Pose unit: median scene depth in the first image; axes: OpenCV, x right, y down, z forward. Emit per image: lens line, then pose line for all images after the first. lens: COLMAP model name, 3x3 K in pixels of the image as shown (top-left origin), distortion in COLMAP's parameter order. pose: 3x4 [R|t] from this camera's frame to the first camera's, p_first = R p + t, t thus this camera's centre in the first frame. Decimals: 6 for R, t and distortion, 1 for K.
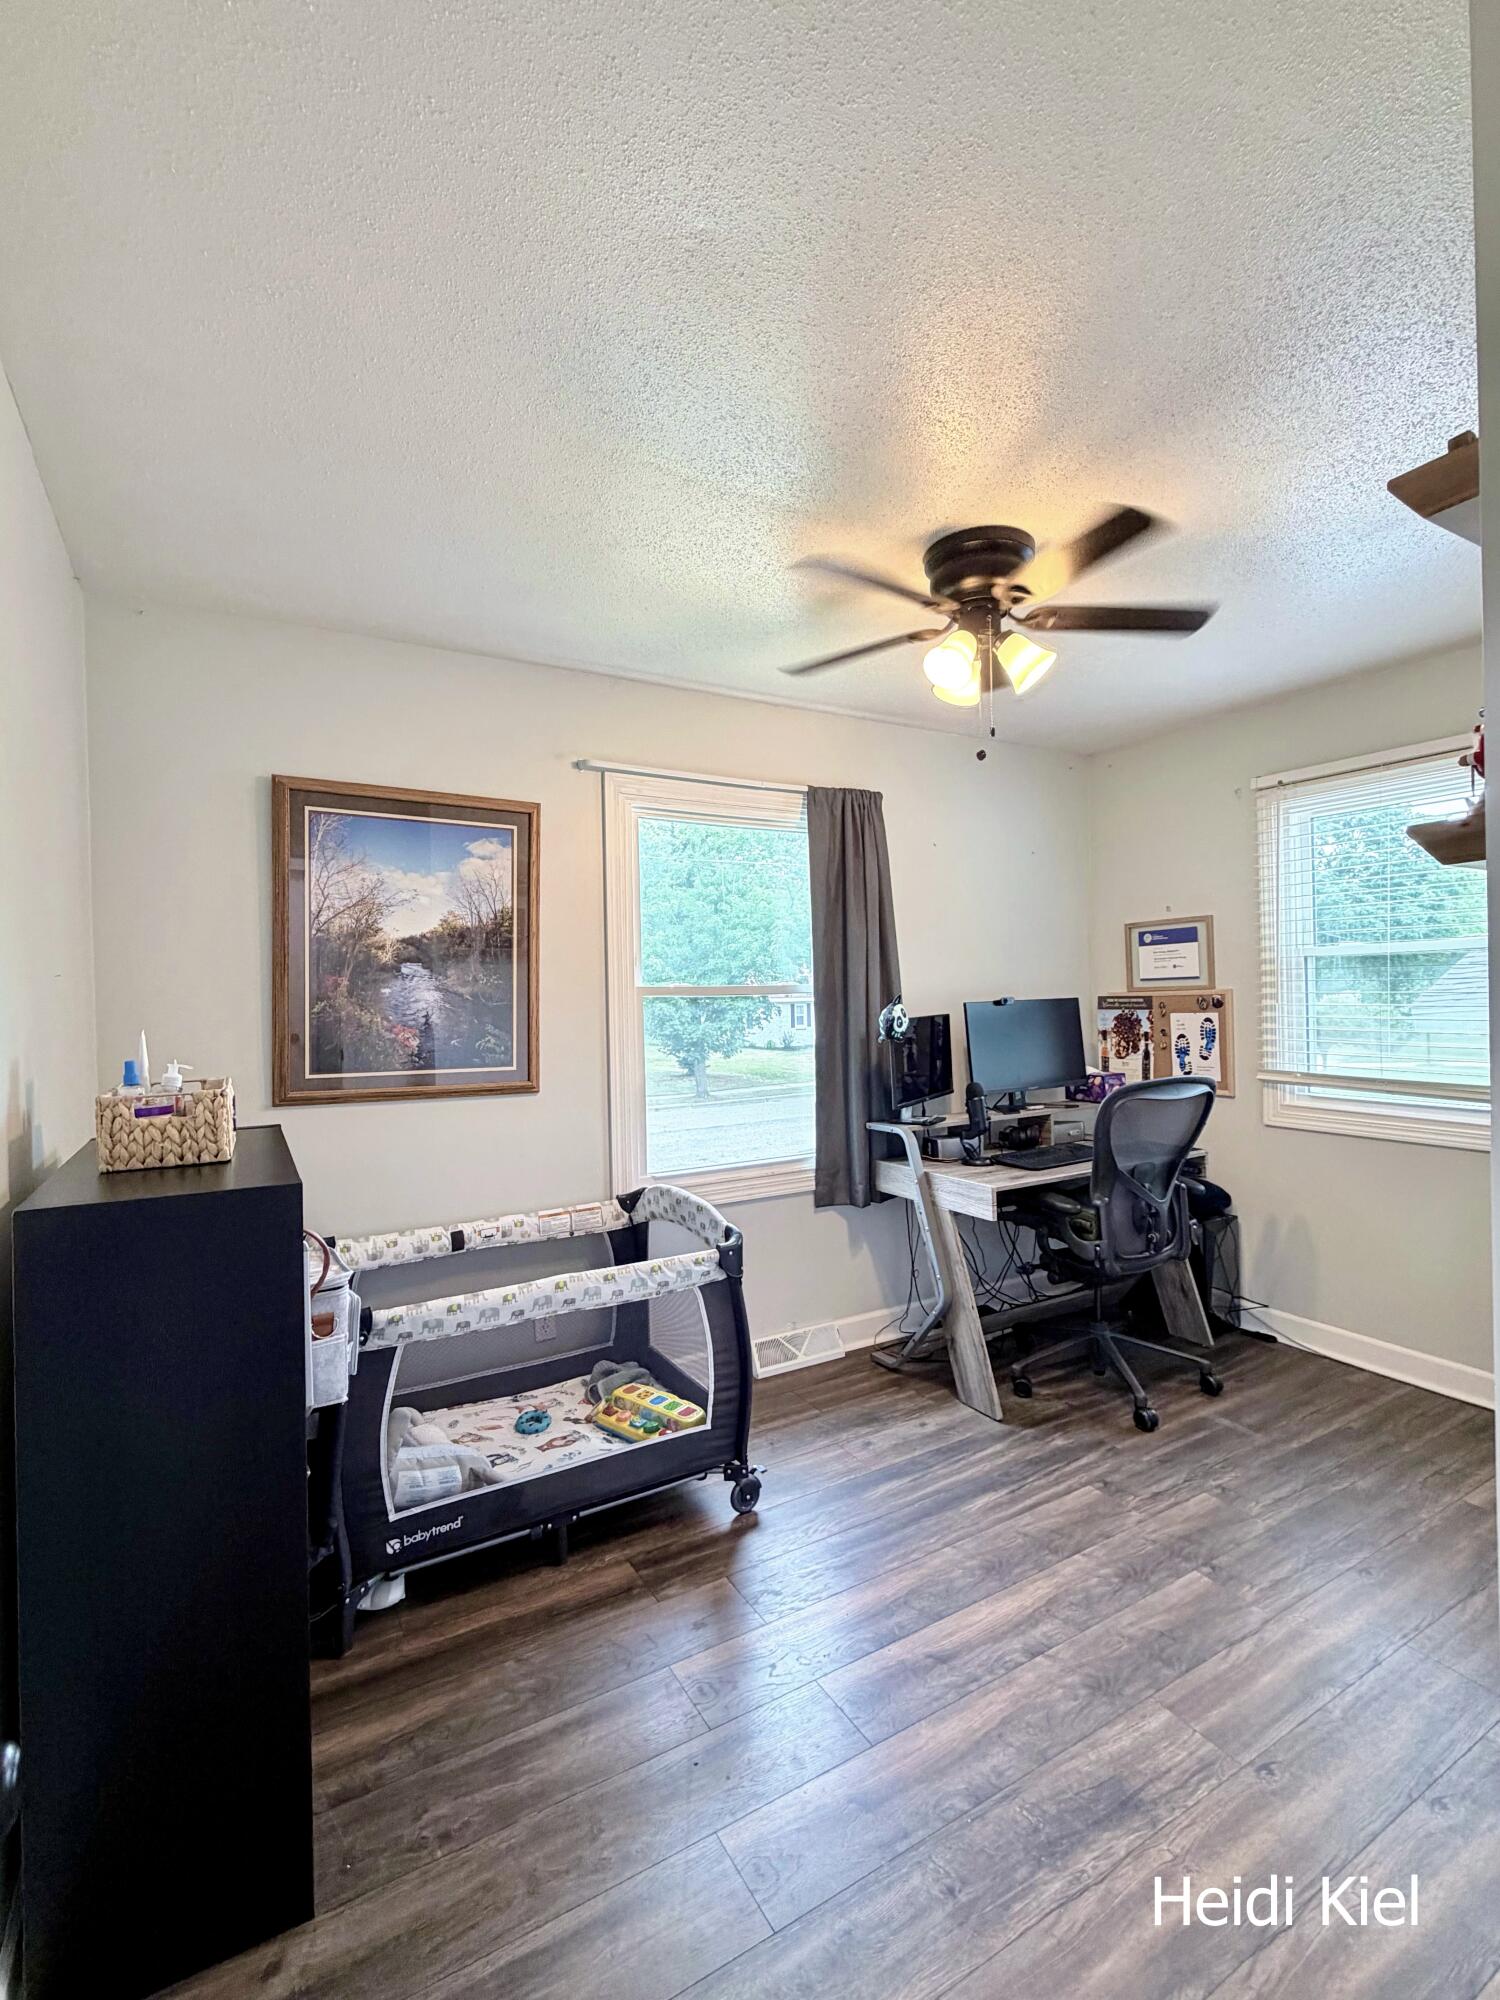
lens RADIAL K [[878.3, 0, 746.4], [0, 878.3, 995.2], [0, 0, 1]] dist [0.002053, 0.000221]
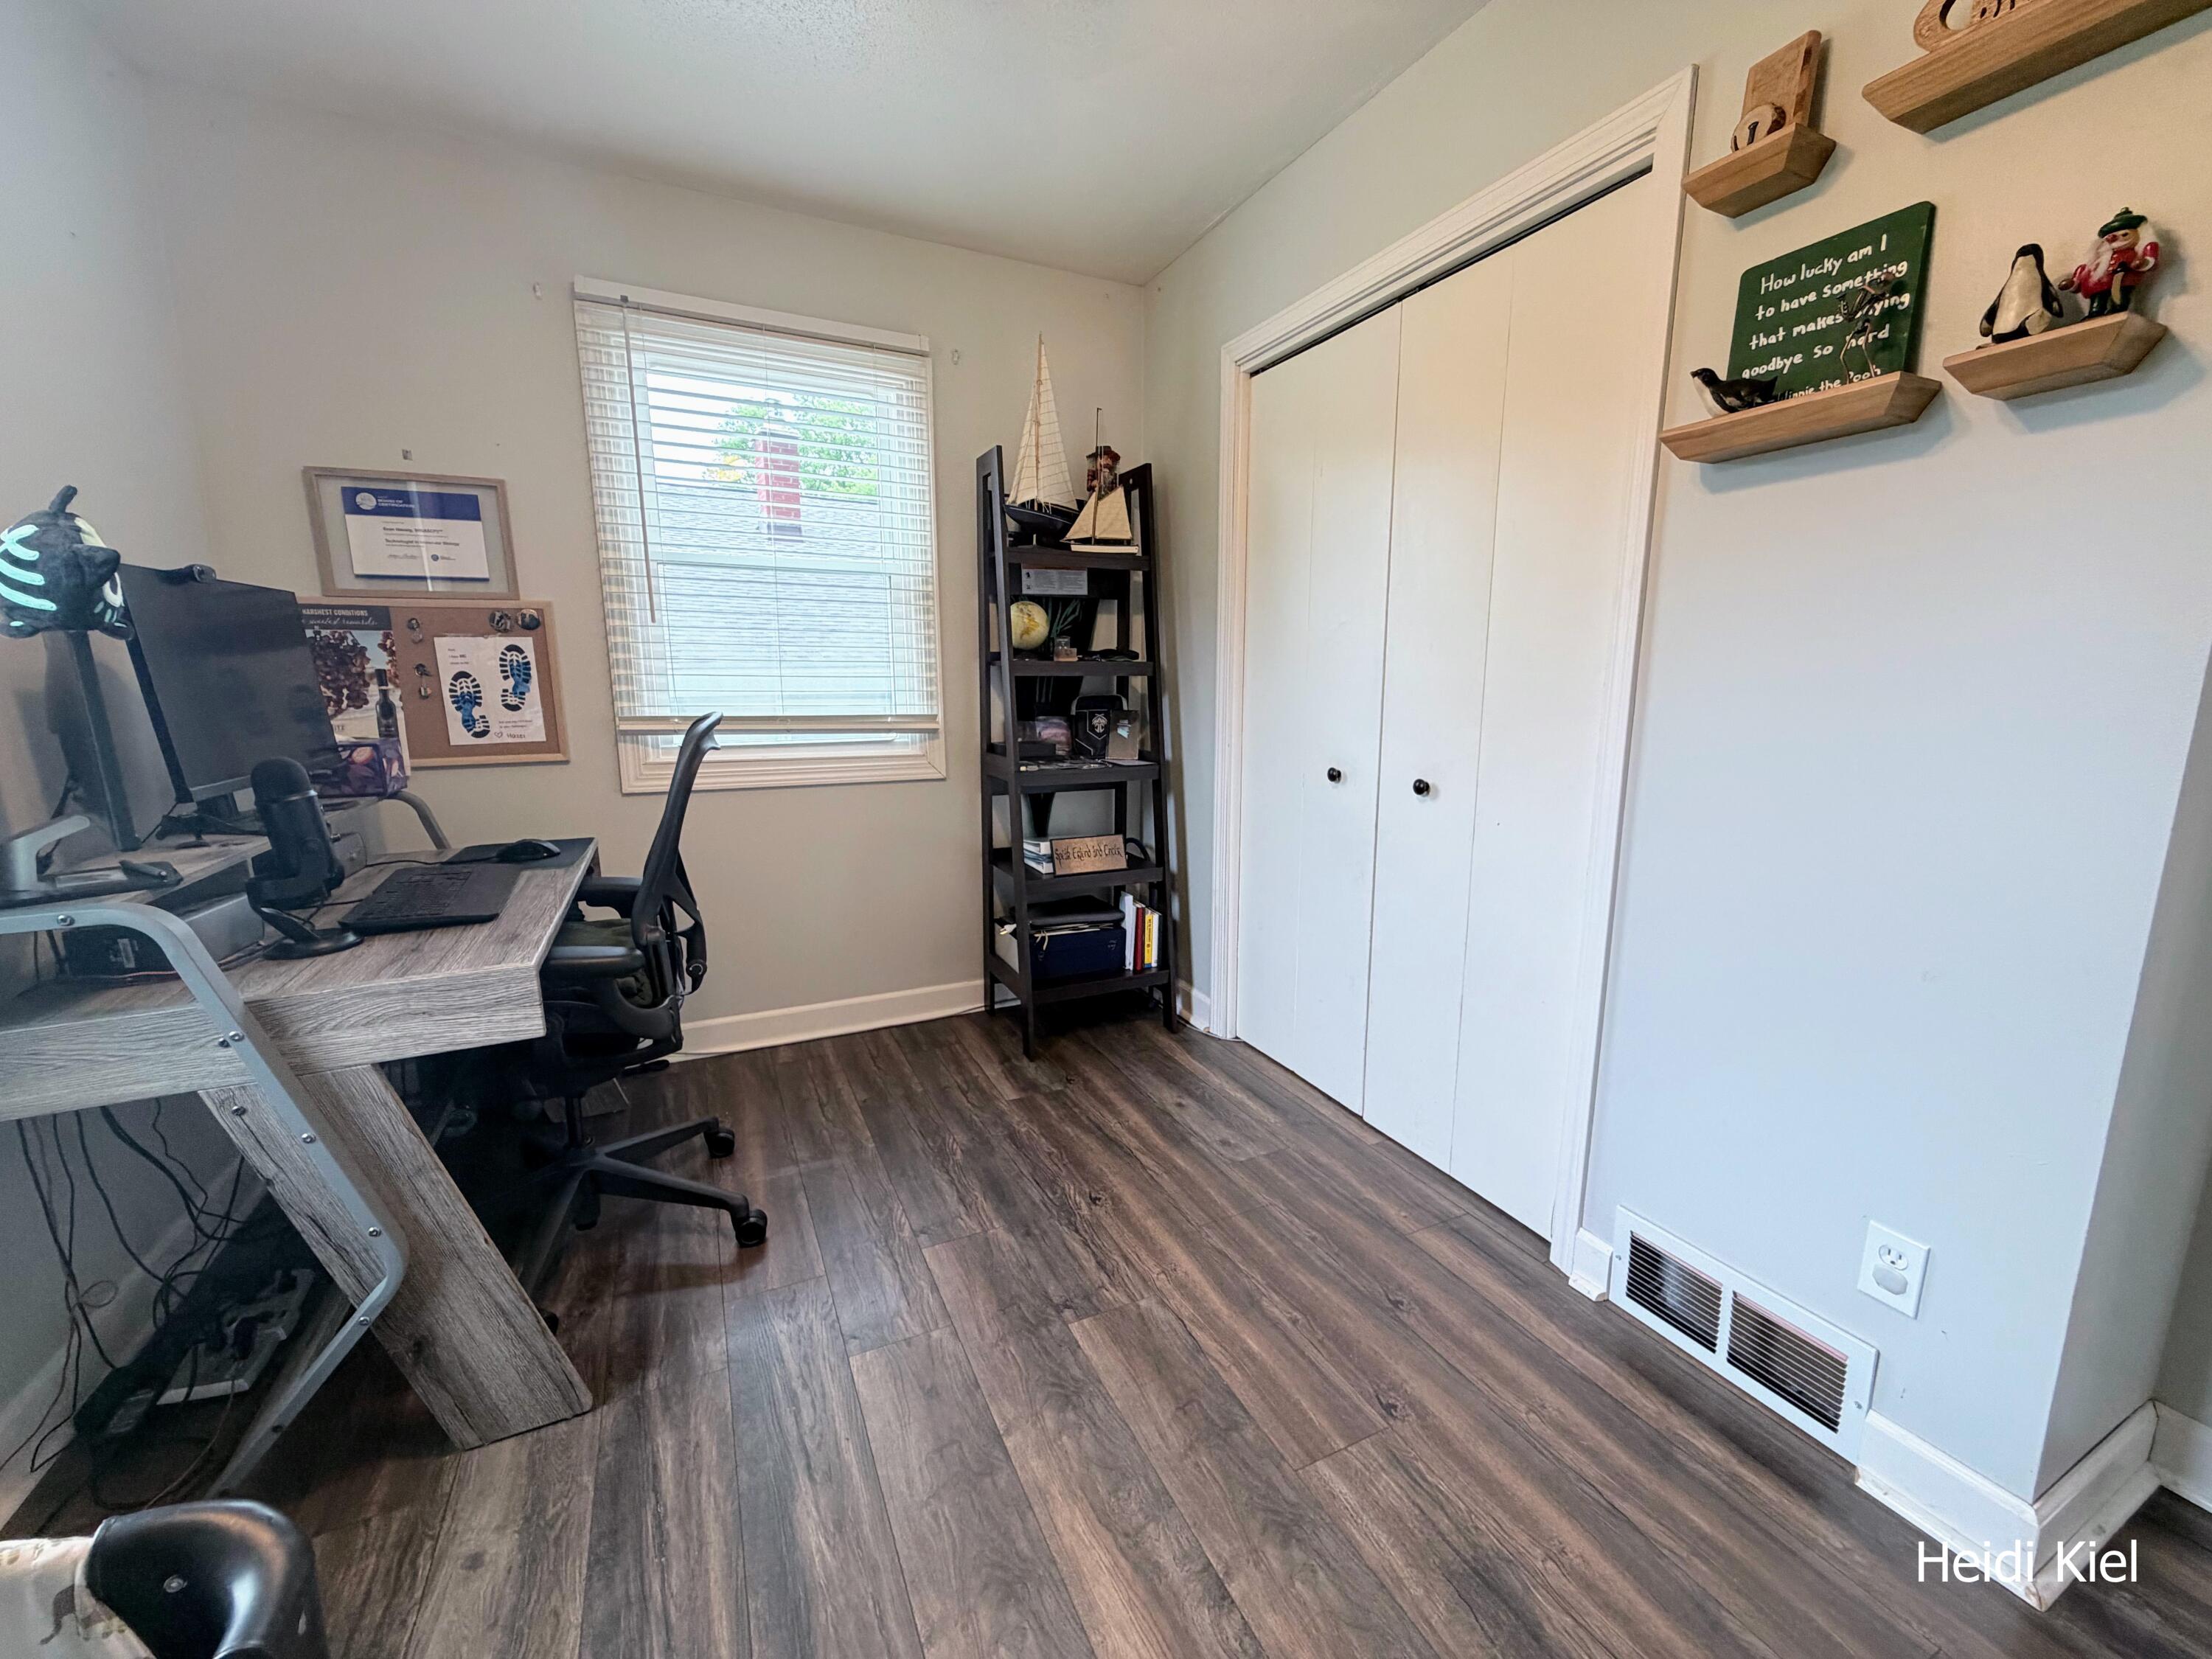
lens RADIAL K [[884.5, 0, 1104.3], [0, 884.5, 830.3], [0, 0, 1]] dist [-0.000638, 0.000326]
pose [[0.083694, -0.153882, 0.984538, -0.122149], [-0.003858, 0.987947, 0.154743, 0.069040], [-0.996484, -0.016750, 0.082091, 0.601890]]
